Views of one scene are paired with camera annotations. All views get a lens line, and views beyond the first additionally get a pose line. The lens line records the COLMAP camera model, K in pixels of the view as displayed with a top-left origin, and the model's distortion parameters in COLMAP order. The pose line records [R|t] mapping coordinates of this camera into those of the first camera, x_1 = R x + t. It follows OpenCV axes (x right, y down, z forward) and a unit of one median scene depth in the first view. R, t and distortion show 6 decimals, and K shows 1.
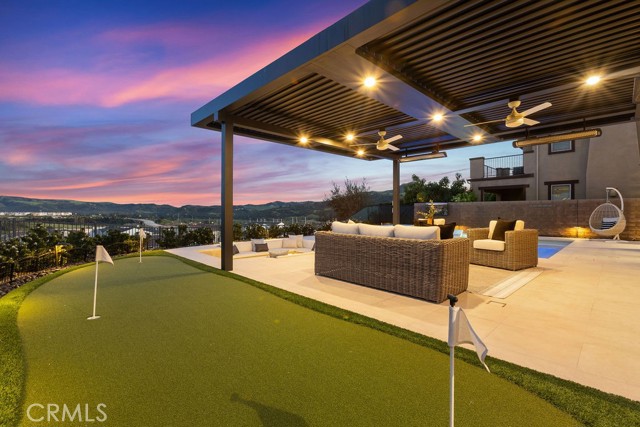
lens RADIAL K [[290.3, 0, 320.0], [0, 290.3, 213.5], [0, 0, 1]] dist [-0.000765, 0.000186]
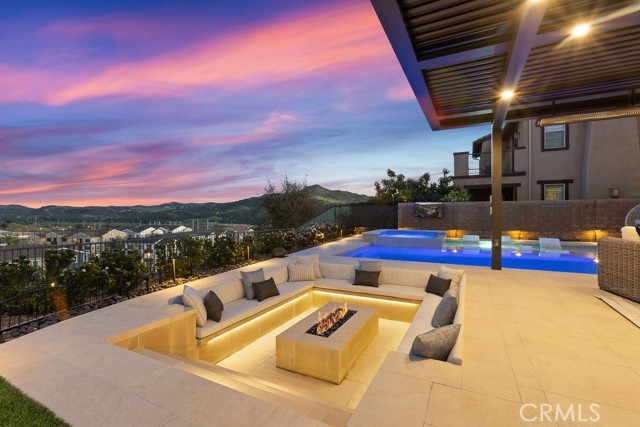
lens RADIAL K [[286.3, 0, 317.9], [0, 286.3, 214.0], [0, 0, 1]] dist [0.000219, 0.000495]
pose [[0.947985, -0.001609, 0.318310, -0.089325], [0.003017, 0.999988, -0.003930, -0.000768], [-0.318299, 0.004686, 0.947979, 0.177546]]
